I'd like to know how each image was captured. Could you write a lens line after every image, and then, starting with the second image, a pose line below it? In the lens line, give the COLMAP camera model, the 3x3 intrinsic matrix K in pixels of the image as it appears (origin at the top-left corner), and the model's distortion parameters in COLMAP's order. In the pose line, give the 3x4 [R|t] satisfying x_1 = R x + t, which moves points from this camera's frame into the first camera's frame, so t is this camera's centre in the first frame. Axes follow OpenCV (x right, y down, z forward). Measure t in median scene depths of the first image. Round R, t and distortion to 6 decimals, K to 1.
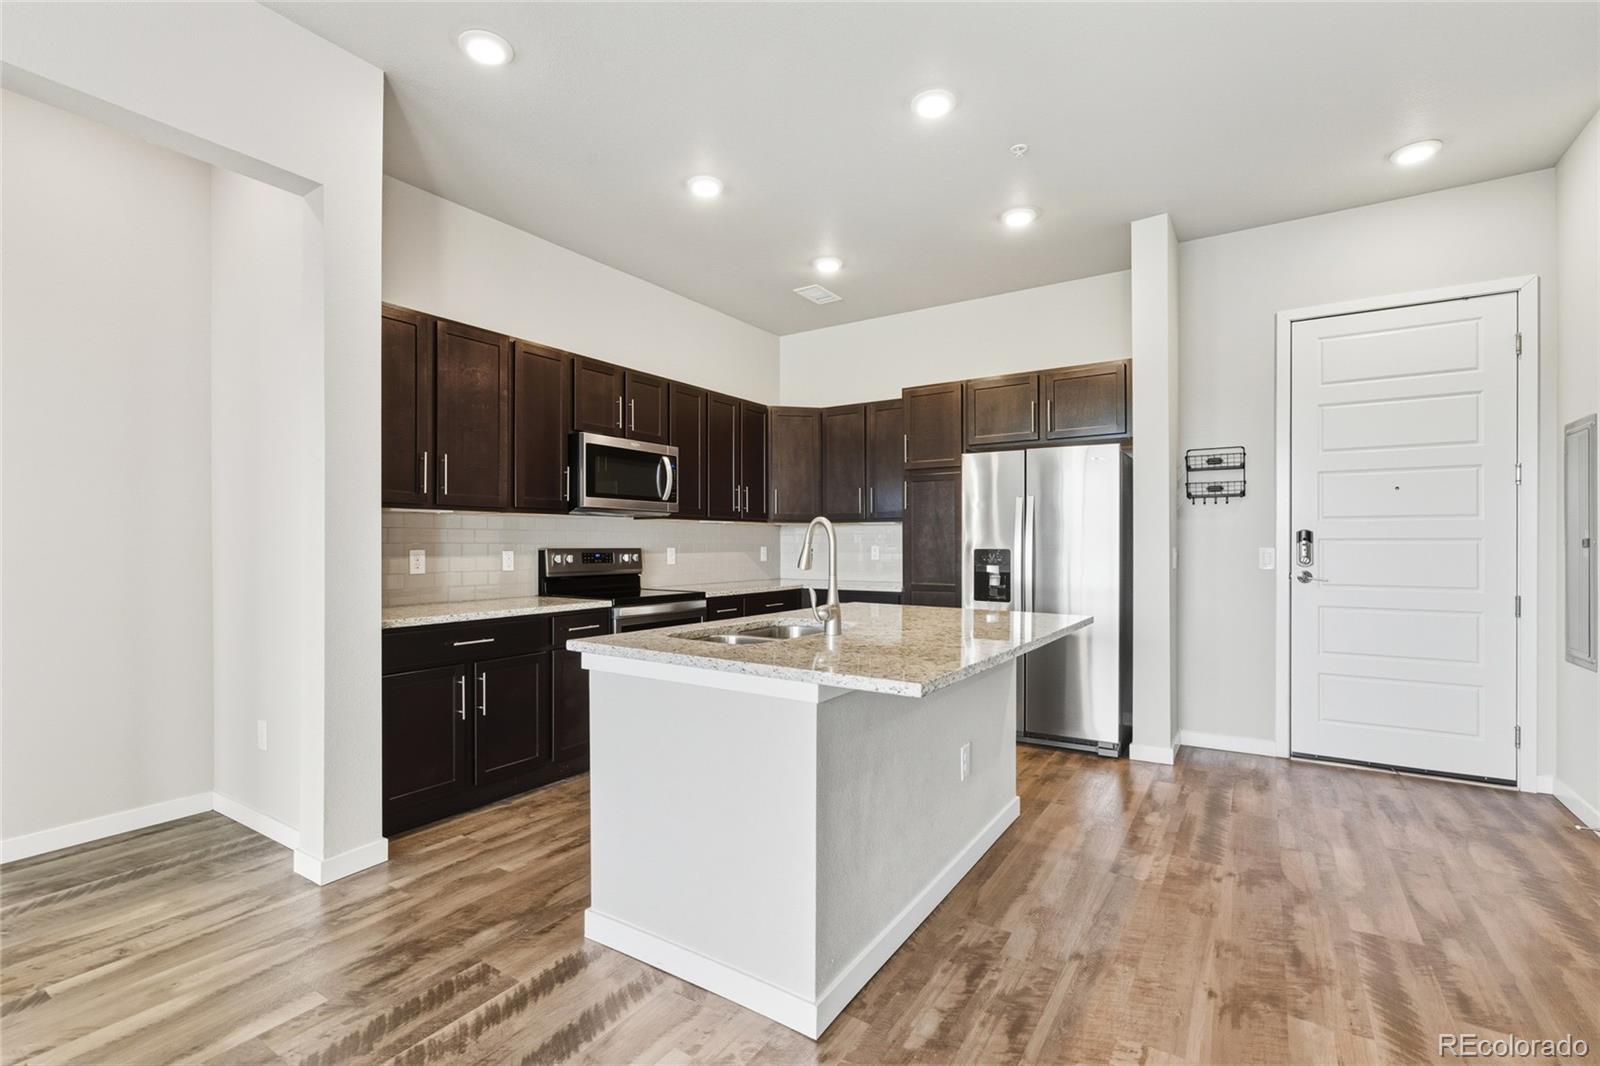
lens RADIAL K [[736.7, 0, 806.1], [0, 736.7, 536.3], [0, 0, 1]] dist [0.002972, -0.000997]
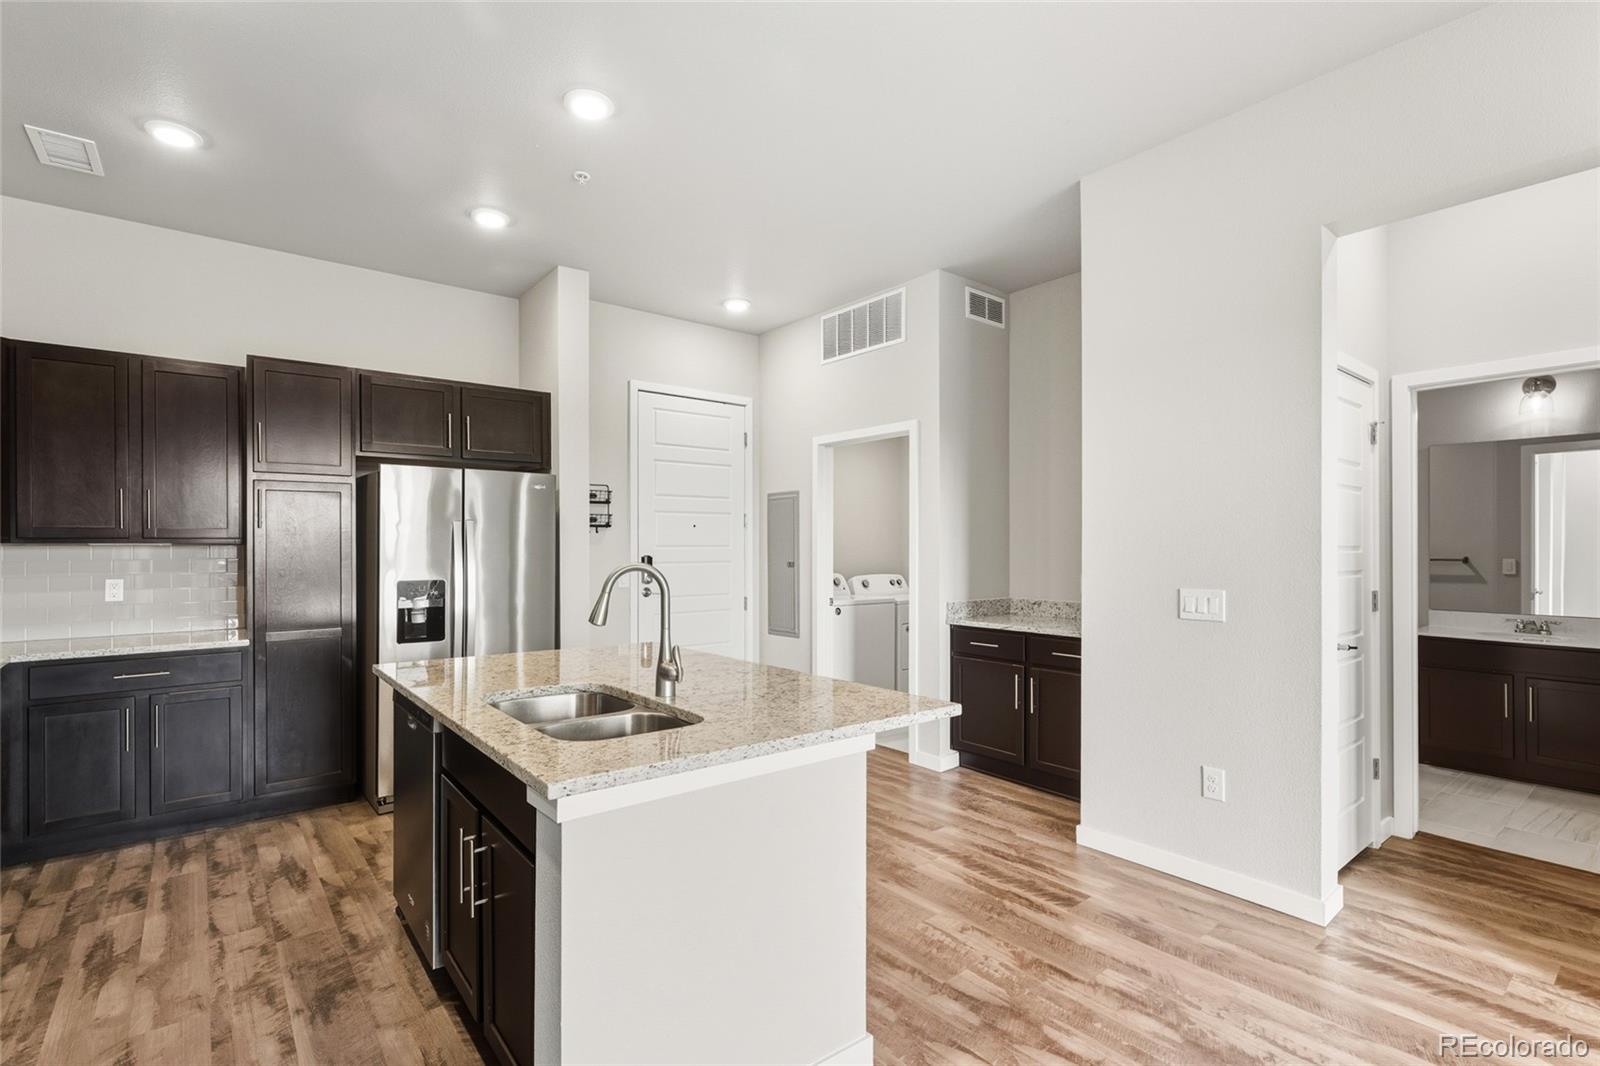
lens RADIAL K [[736.7, 0, 800.3], [0, 736.7, 546.1], [0, 0, 1]] dist [0.002972, -0.000997]
pose [[0.309490, 0.000832, 0.950902, -0.440233], [-0.006295, 0.999979, 0.001174, -0.027223], [-0.950882, -0.006350, 0.309489, 0.336324]]
